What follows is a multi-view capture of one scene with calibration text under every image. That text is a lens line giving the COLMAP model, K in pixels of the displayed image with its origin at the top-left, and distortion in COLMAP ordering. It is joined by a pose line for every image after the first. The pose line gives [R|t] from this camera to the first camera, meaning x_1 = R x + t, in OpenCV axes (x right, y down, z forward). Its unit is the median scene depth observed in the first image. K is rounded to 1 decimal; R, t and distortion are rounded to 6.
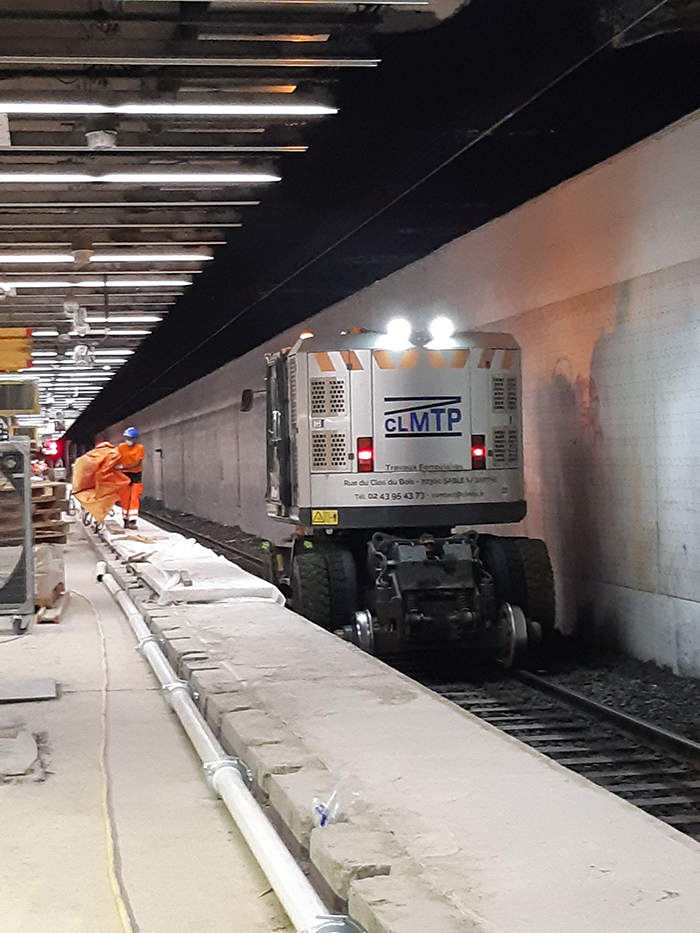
lens RADIAL K [[1867.9, 0, 350.5], [0, 1867.9, 435.8], [0, 0, 1]] dist [0.215721, -0.169095]
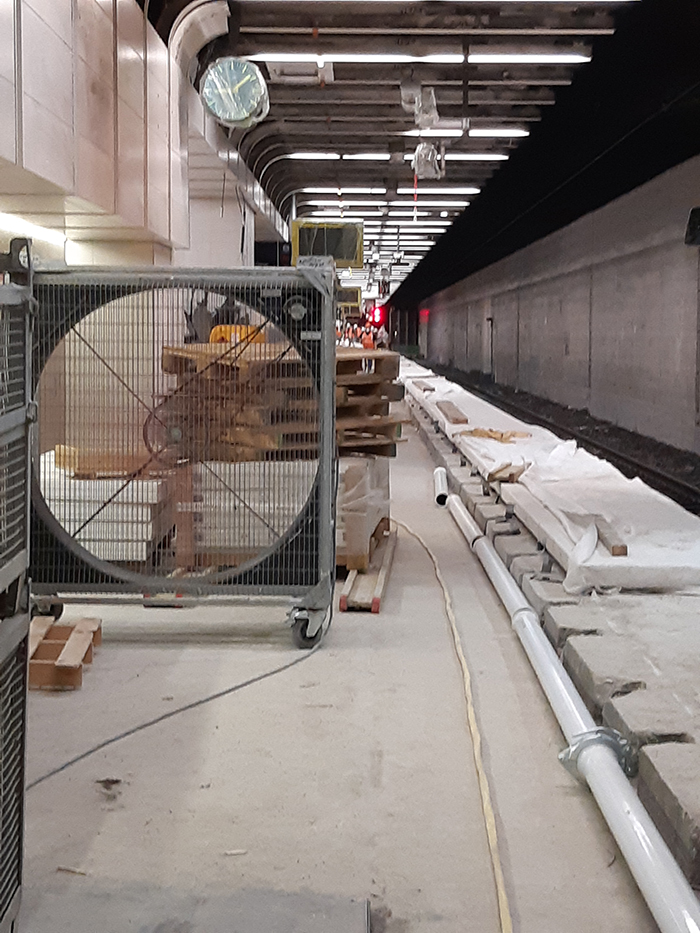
lens RADIAL K [[1867.9, 0, 350.5], [0, 1867.9, 435.8], [0, 0, 1]] dist [0.215721, -0.169095]
pose [[0.984810, 0.046196, -0.167379, -0.054815], [-0.034688, 0.996870, 0.071039, 0.008137], [0.170137, -0.064153, 0.983330, 0.343494]]
